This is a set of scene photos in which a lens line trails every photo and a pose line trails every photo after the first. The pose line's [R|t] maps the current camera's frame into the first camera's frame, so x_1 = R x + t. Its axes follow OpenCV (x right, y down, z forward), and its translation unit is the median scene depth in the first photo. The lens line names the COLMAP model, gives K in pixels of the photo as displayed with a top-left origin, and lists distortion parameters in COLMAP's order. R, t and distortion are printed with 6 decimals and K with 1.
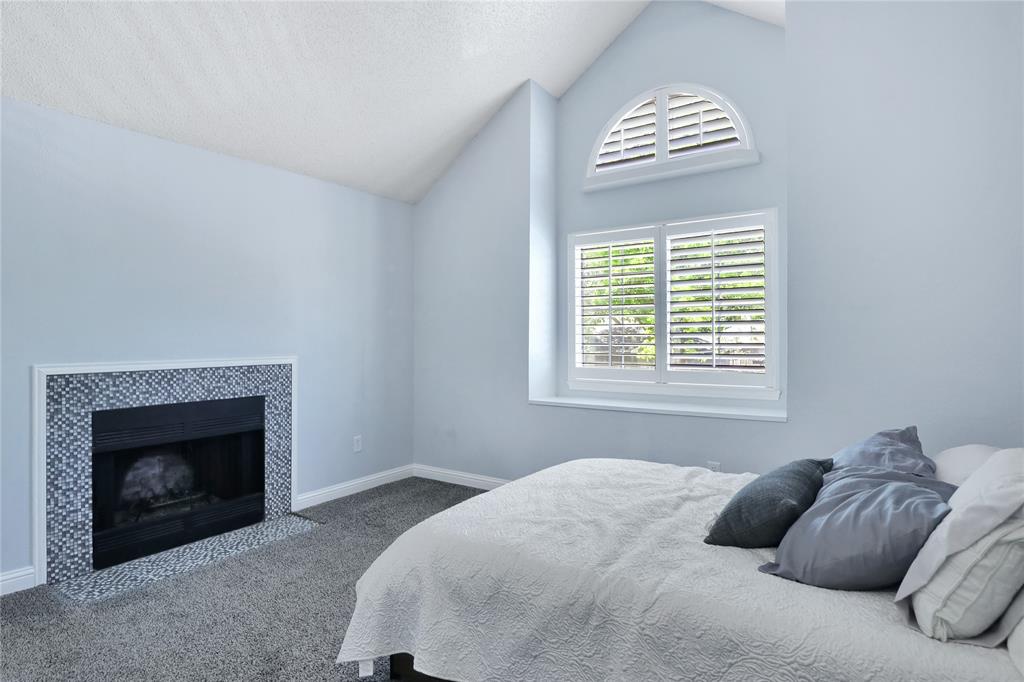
lens RADIAL K [[554.9, 0, 496.9], [0, 554.9, 335.1], [0, 0, 1]] dist [-0.006692, -0.003399]
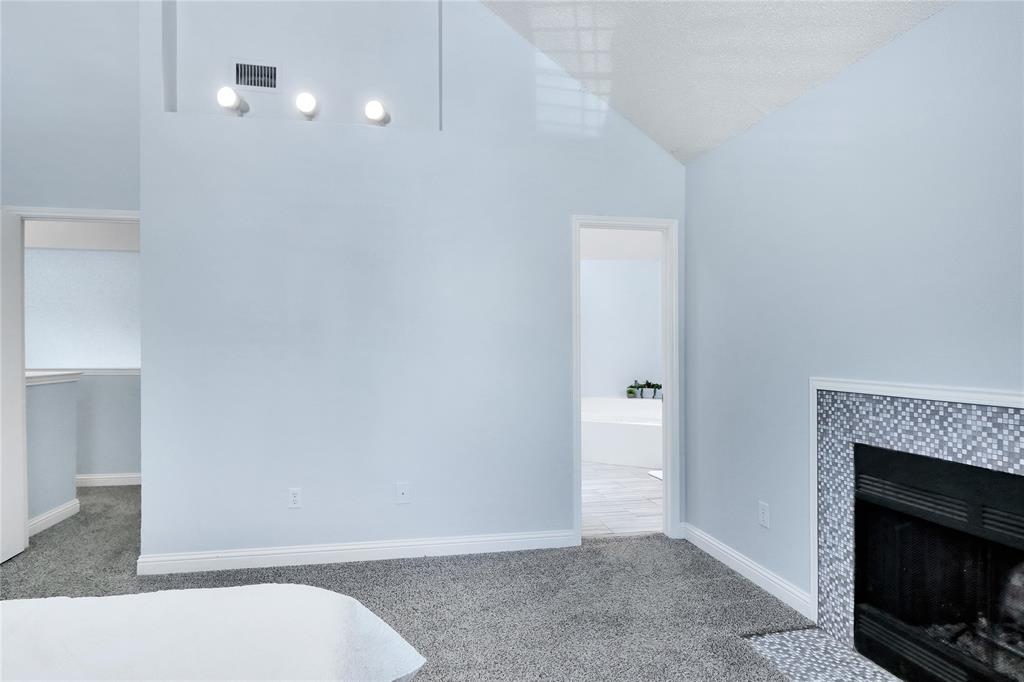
lens RADIAL K [[554.9, 0, 496.9], [0, 554.9, 335.1], [0, 0, 1]] dist [-0.006692, -0.003399]
pose [[-0.678382, -0.005009, -0.734693, 0.176543], [0.017356, 0.999588, -0.022841, -0.003016], [0.734505, -0.028246, -0.678016, 1.166327]]
